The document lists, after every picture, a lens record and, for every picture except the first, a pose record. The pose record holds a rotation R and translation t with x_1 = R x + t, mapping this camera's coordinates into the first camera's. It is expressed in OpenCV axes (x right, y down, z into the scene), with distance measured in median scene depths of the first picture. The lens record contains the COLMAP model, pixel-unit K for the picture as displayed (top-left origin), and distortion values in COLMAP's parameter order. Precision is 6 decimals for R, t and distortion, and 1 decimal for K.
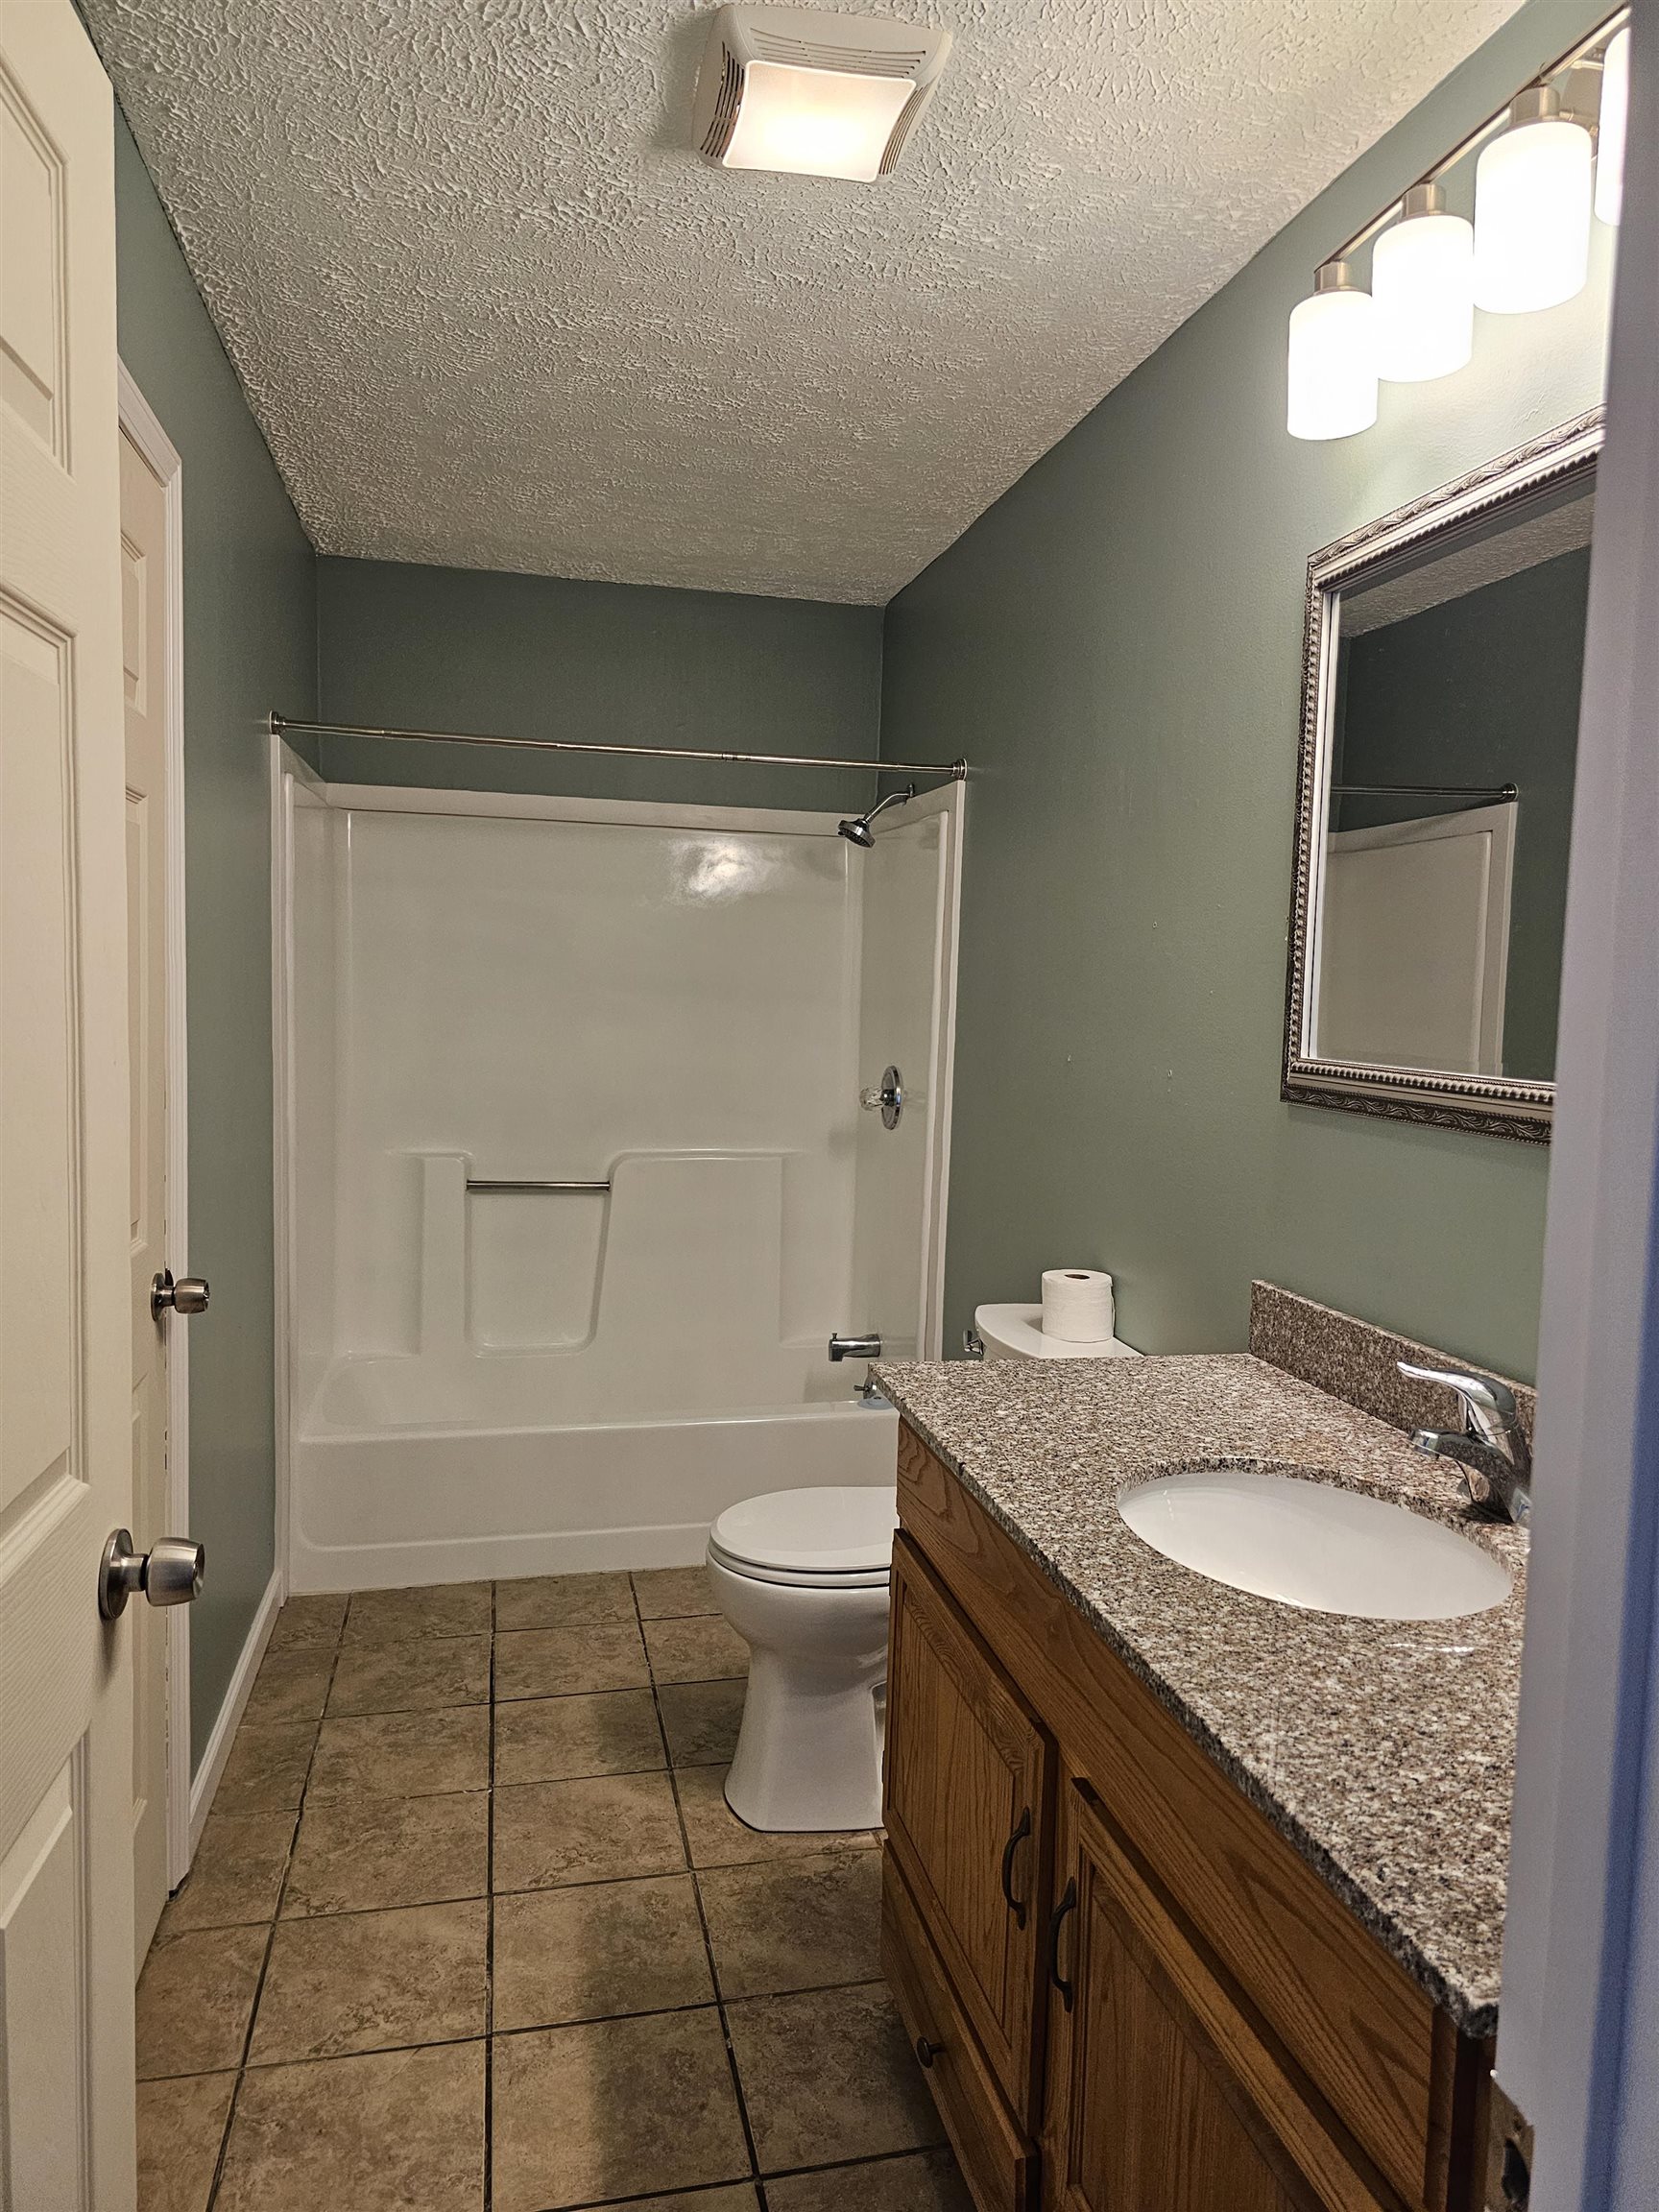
lens RADIAL K [[1485.3, 0, 840.1], [0, 1485.3, 1091.5], [0, 0, 1]] dist [0.048101, -0.049759]
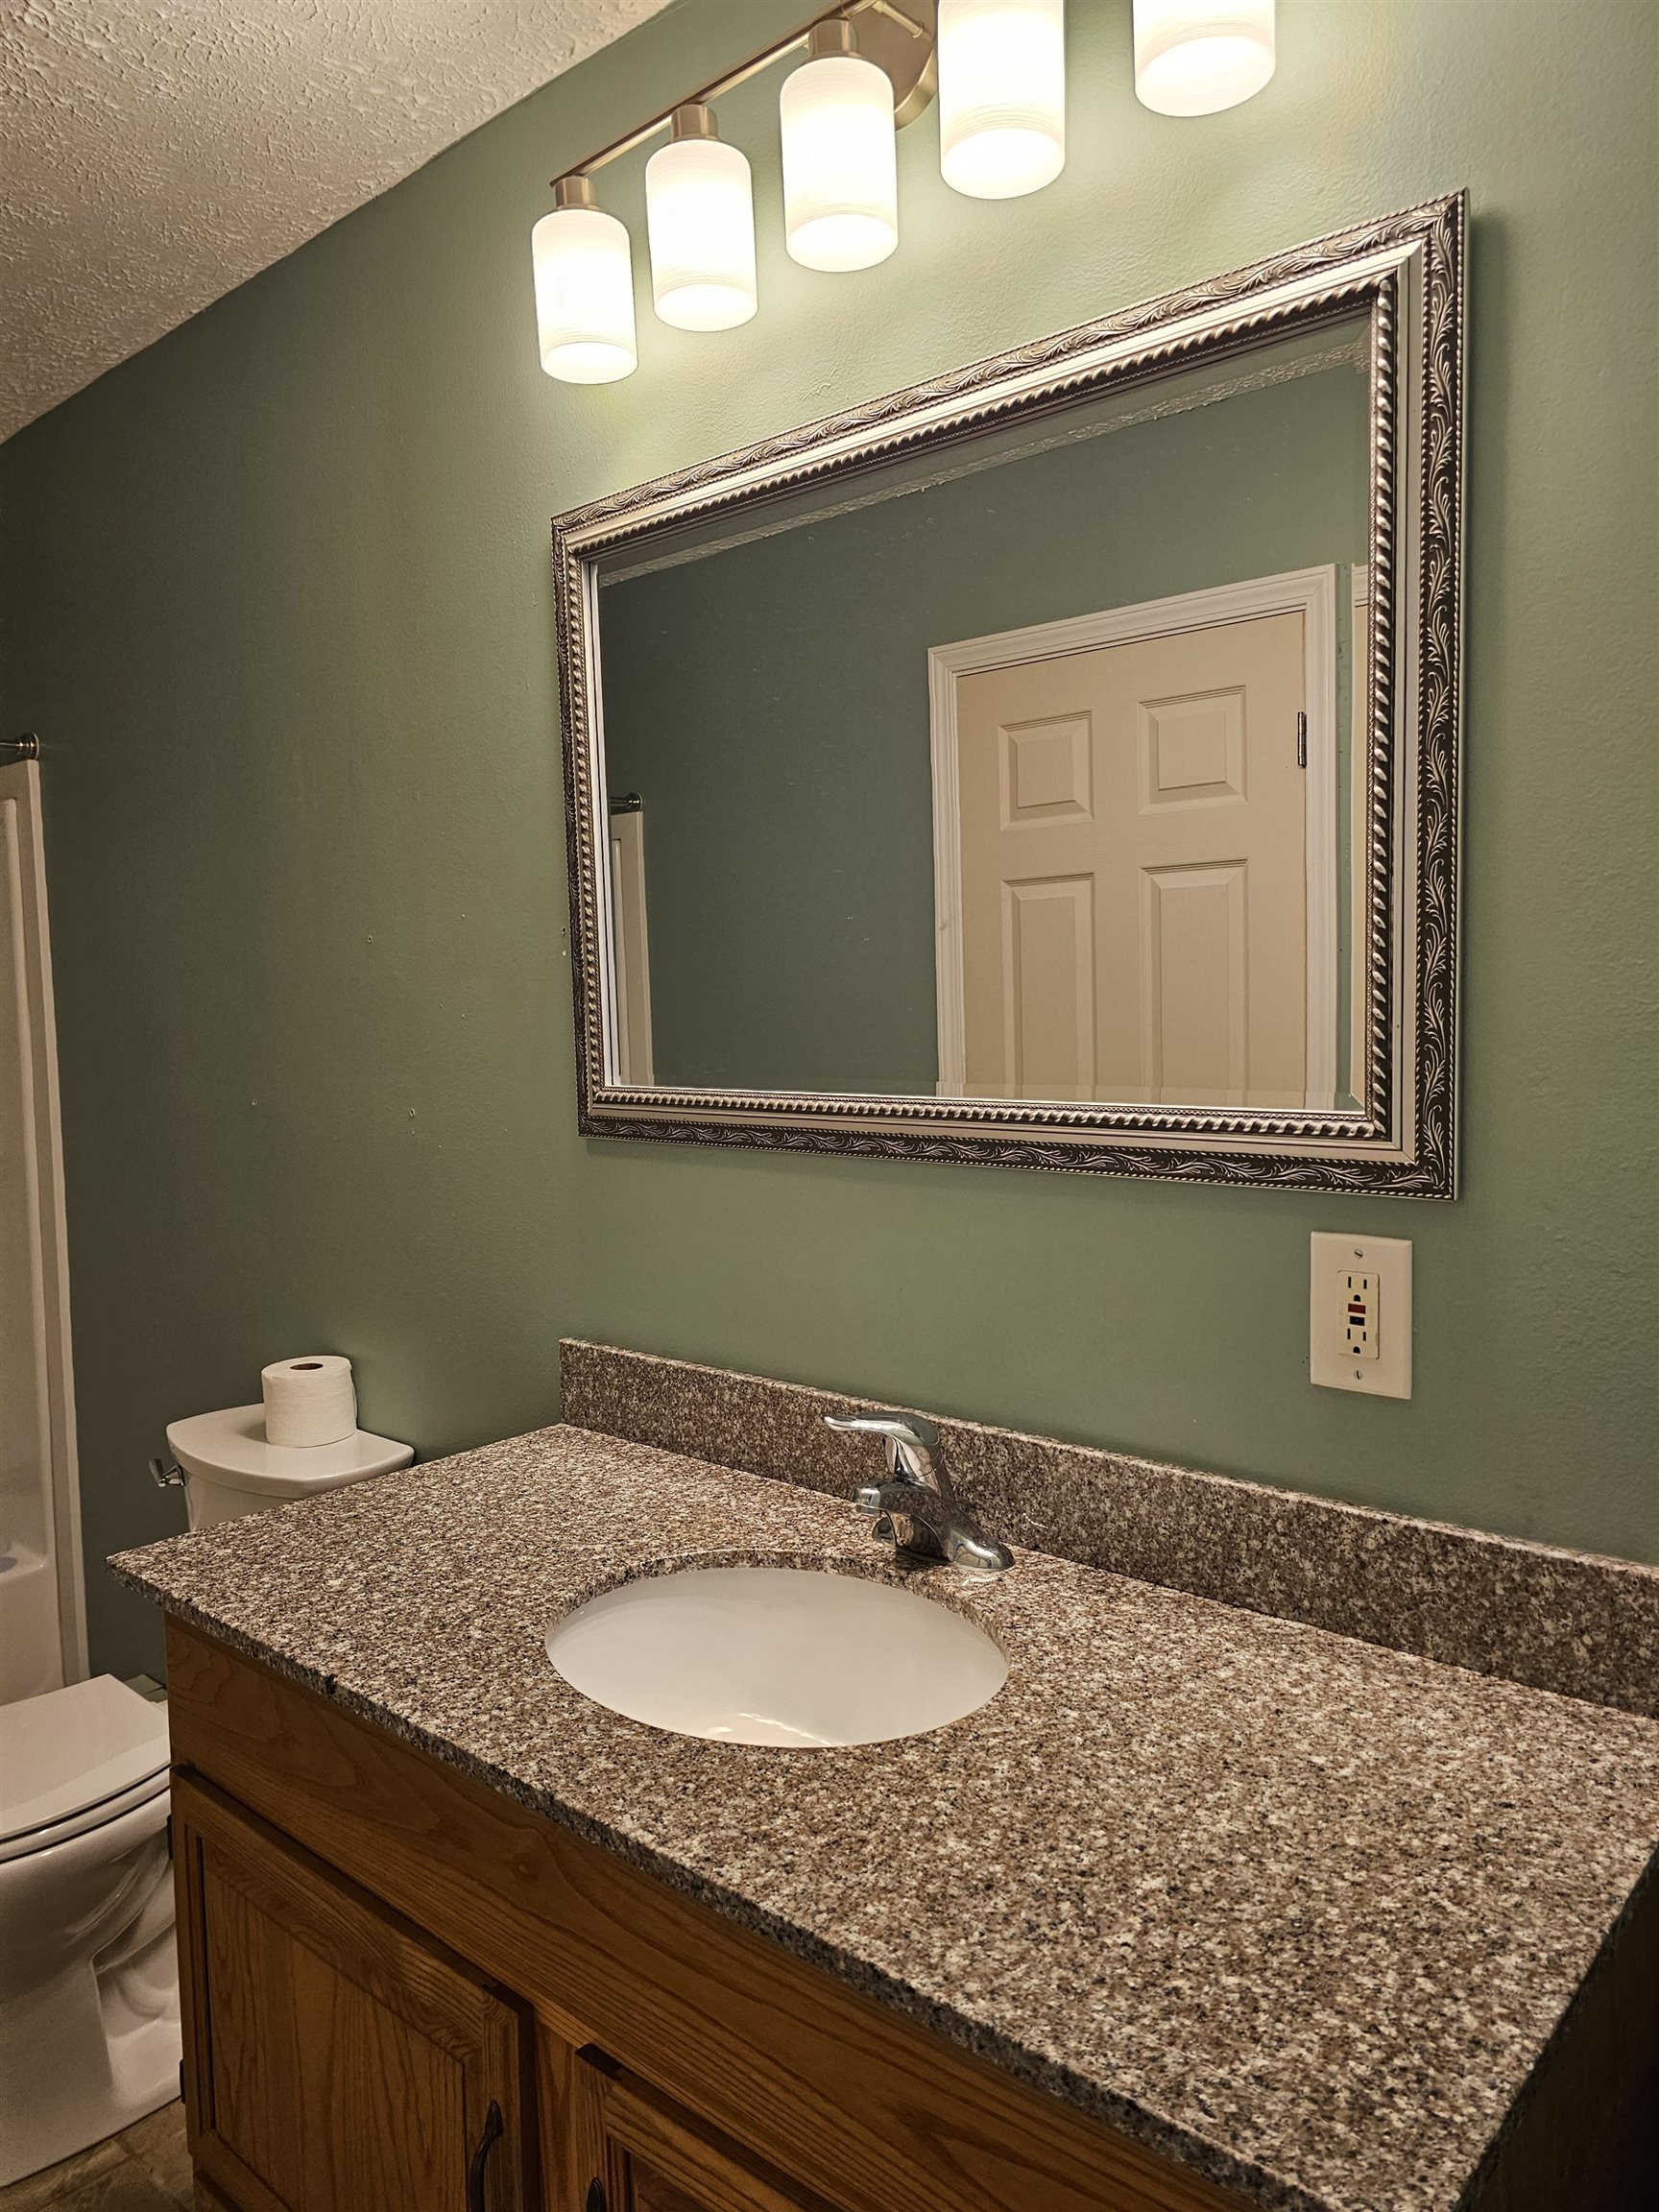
lens RADIAL K [[1485.3, 0, 818.4], [0, 1485.3, 1110.2], [0, 0, 1]] dist [0.048101, -0.049759]
pose [[0.809203, -0.093884, 0.579979, -0.123424], [0.089681, 0.995320, 0.035992, -0.034189], [-0.580644, 0.022888, 0.813836, 0.240103]]
